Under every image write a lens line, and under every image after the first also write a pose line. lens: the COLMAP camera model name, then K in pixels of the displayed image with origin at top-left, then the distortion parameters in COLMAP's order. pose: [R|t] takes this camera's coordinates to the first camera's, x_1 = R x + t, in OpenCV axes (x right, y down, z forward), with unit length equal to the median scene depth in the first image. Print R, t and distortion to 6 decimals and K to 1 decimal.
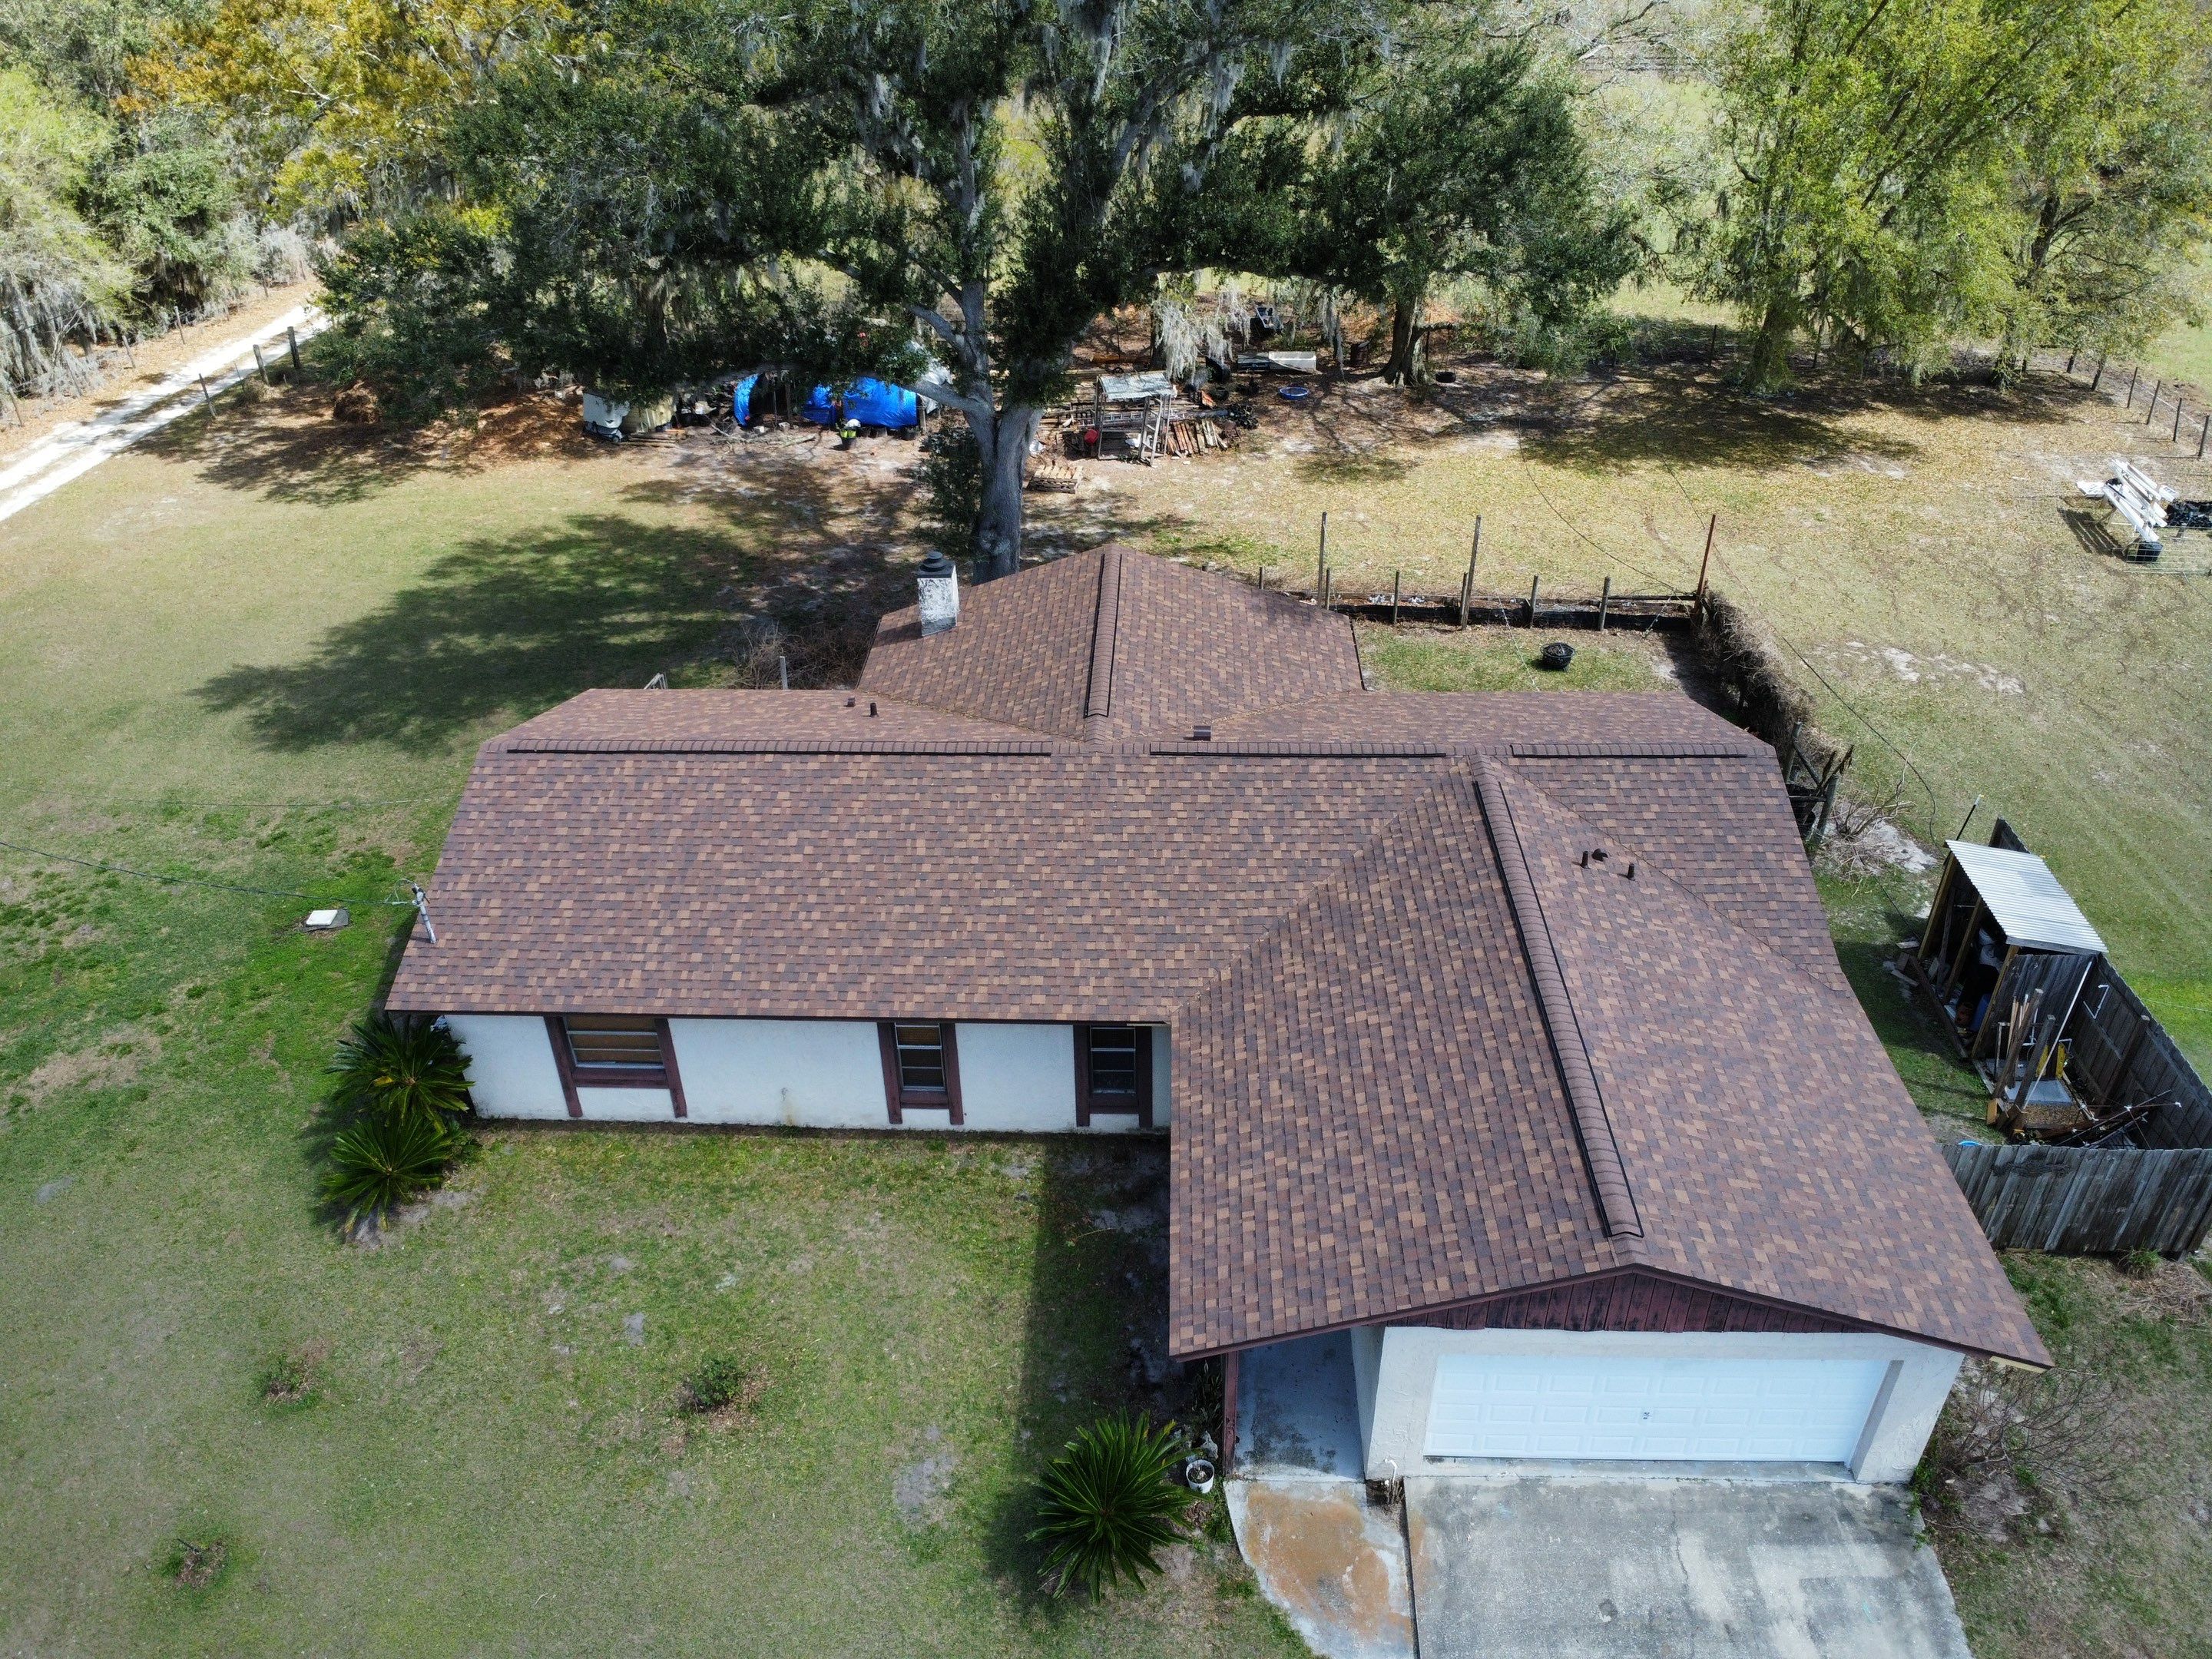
lens RADIAL K [[1601.9, 0, 1093.4], [0, 1601.9, 826.6], [0, 0, 1]] dist [-0.027464, -0.006785]
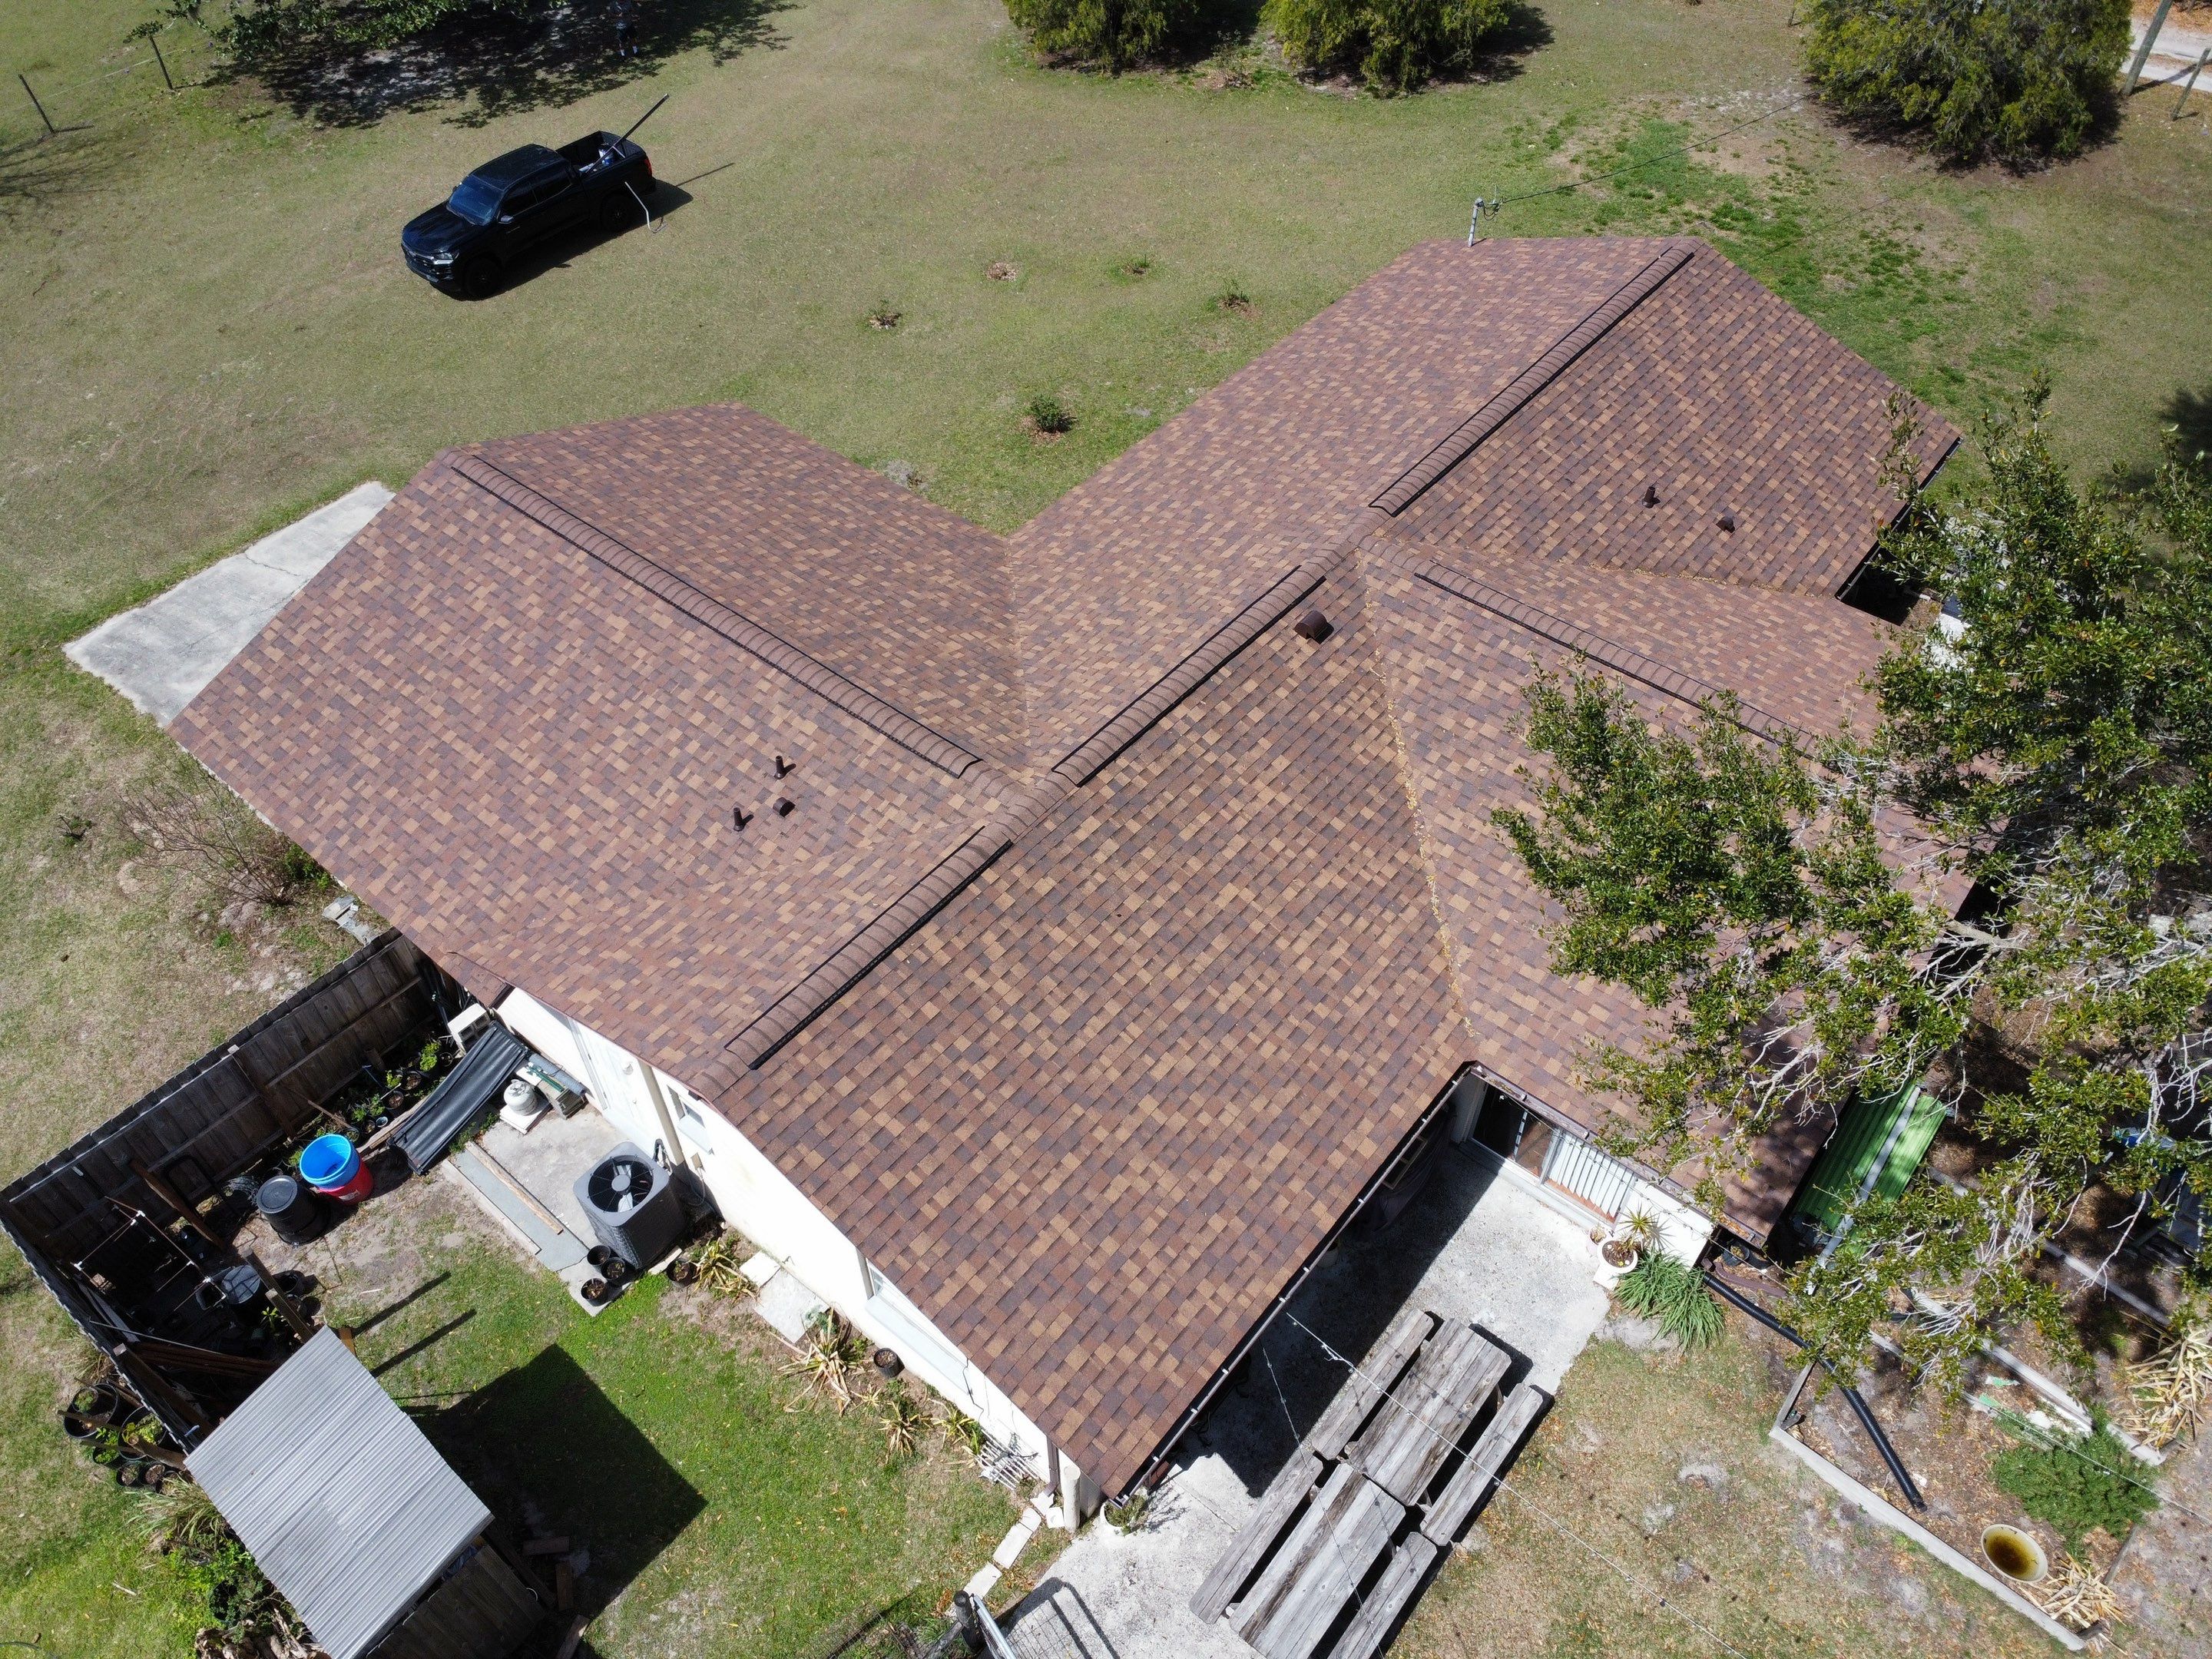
lens RADIAL K [[1601.9, 0, 1097.0], [0, 1601.9, 820.6], [0, 0, 1]] dist [-0.027464, -0.006785]
pose [[-0.597934, 0.602565, -0.528574, 0.604725], [-0.423528, 0.322359, 0.846587, -0.647673], [0.680514, 0.730068, 0.062454, 1.020190]]
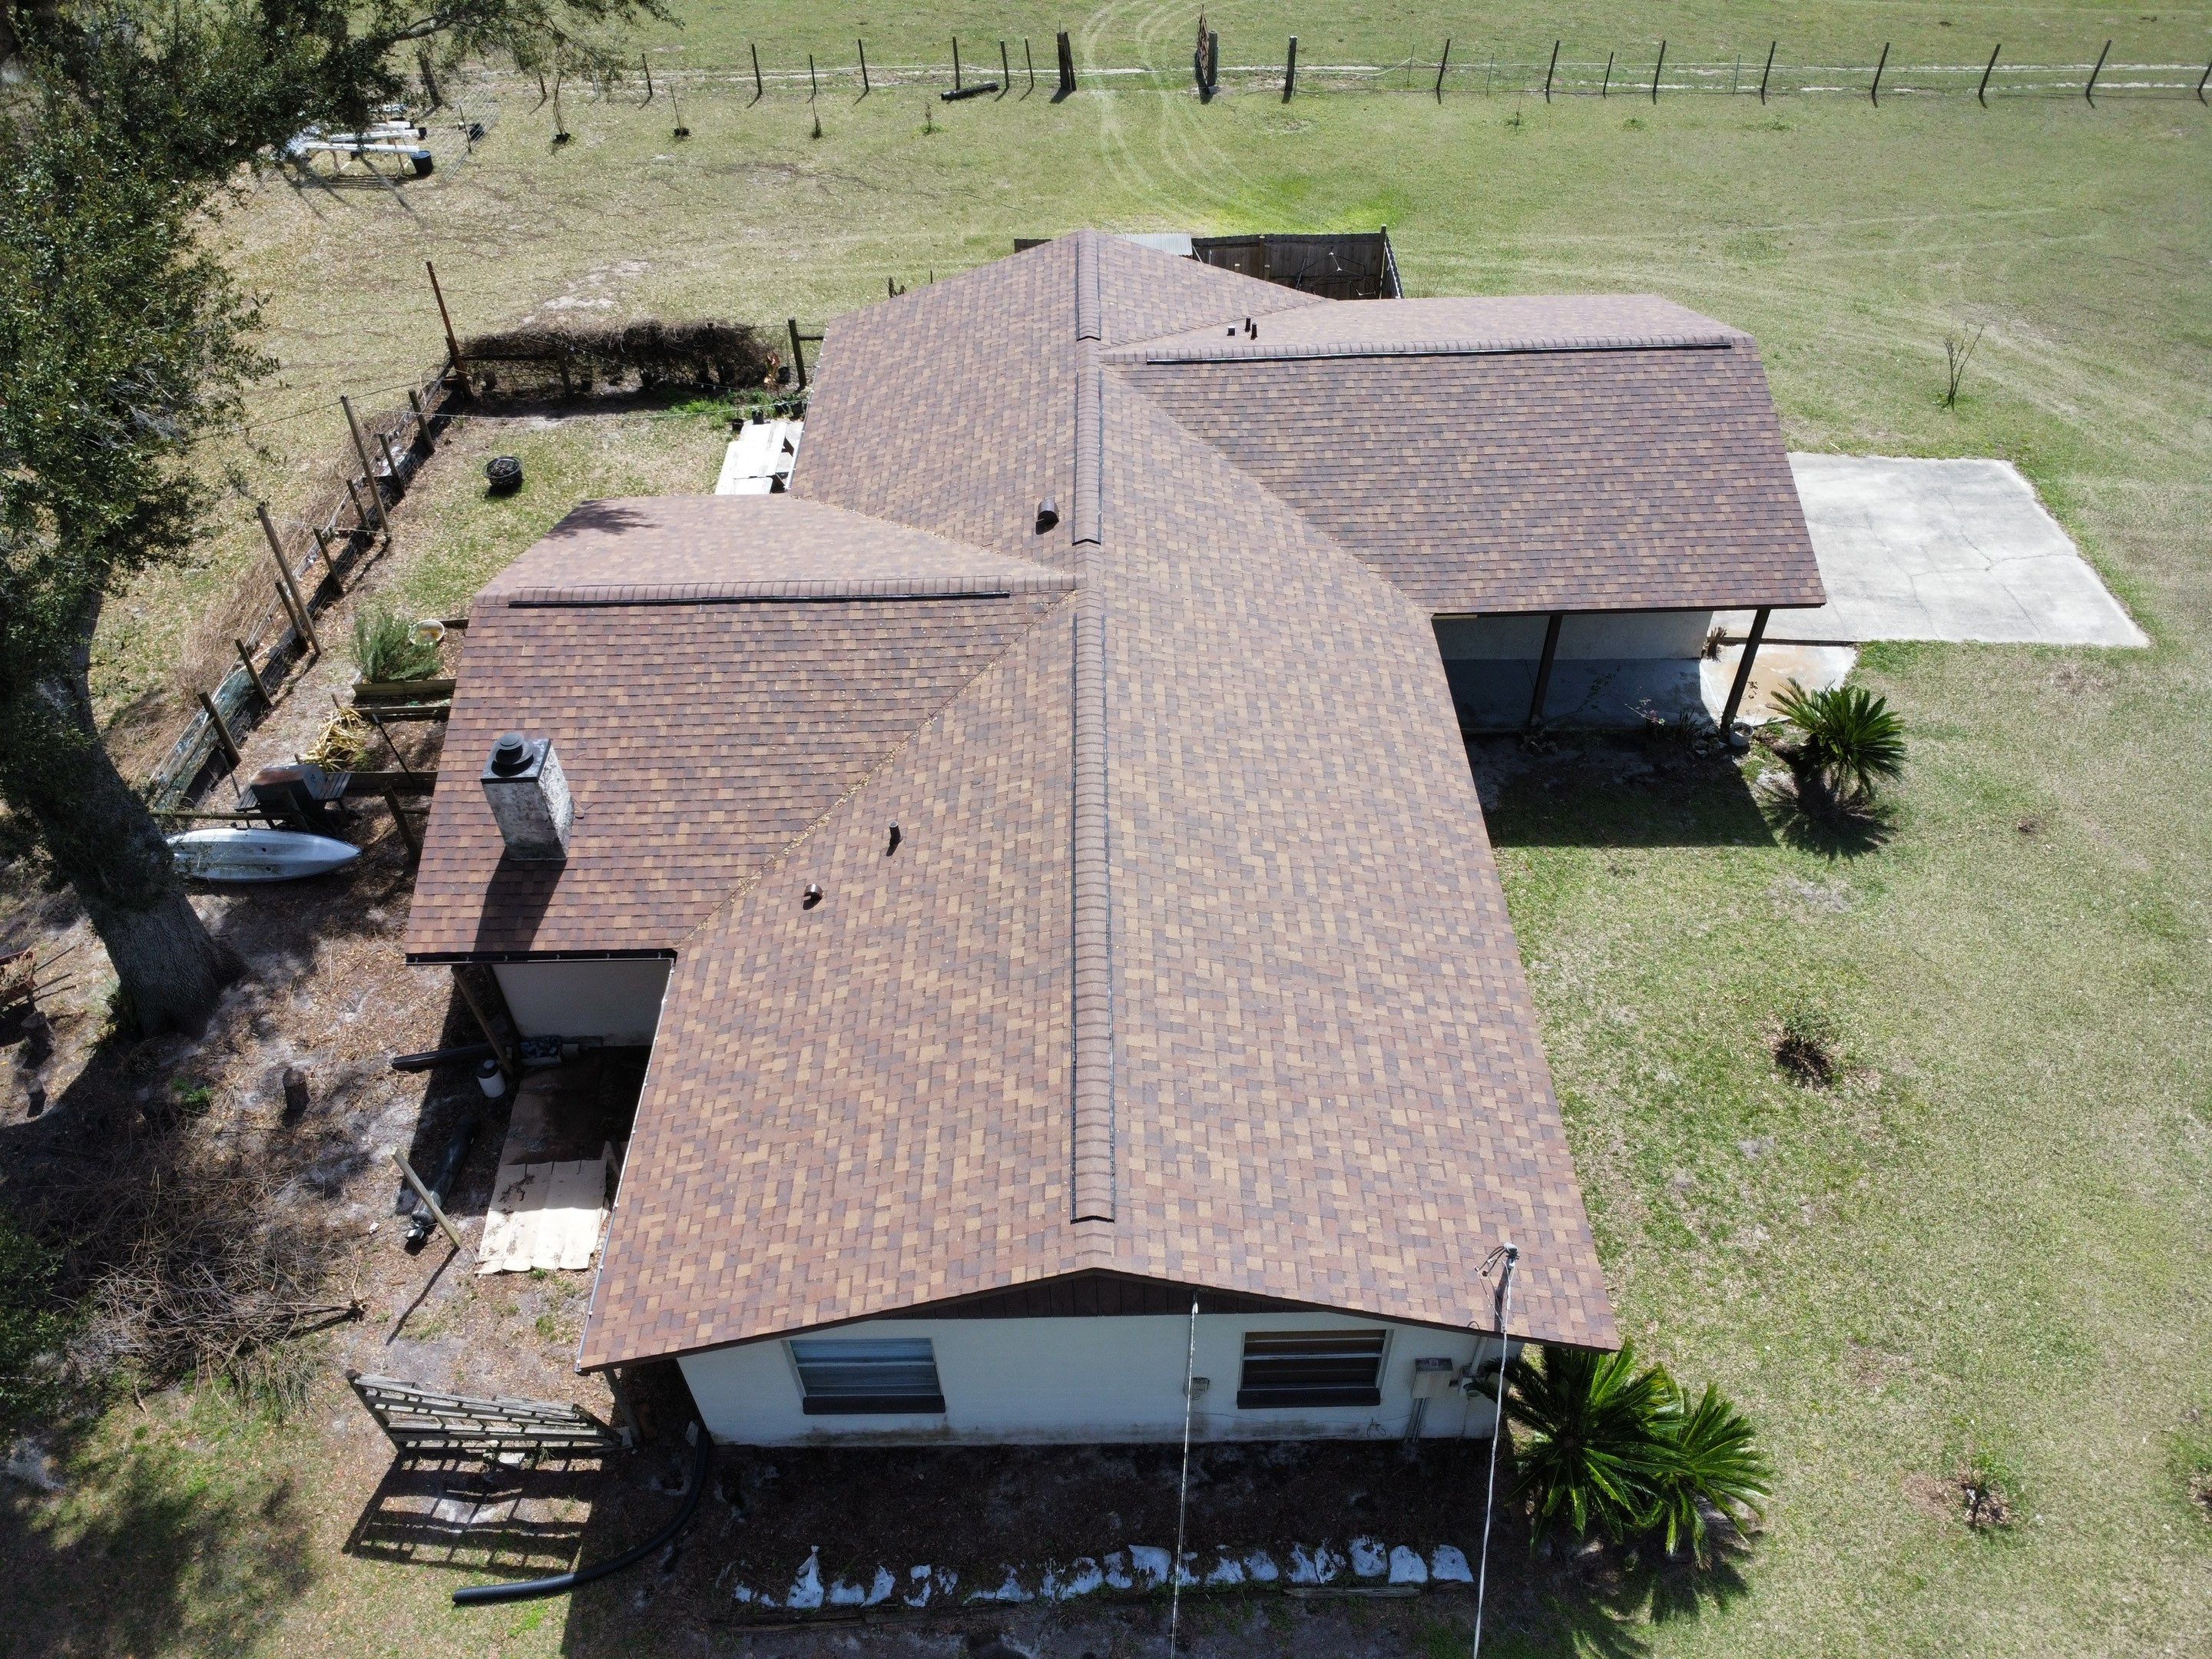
lens RADIAL K [[1601.9, 0, 1096.1], [0, 1601.9, 826.9], [0, 0, 1]] dist [-0.027464, -0.006785]
pose [[-0.052623, -0.678999, 0.732251, -0.717740], [0.570535, 0.581366, 0.580088, -0.471254], [-0.819585, 0.448301, 0.356800, 0.802926]]
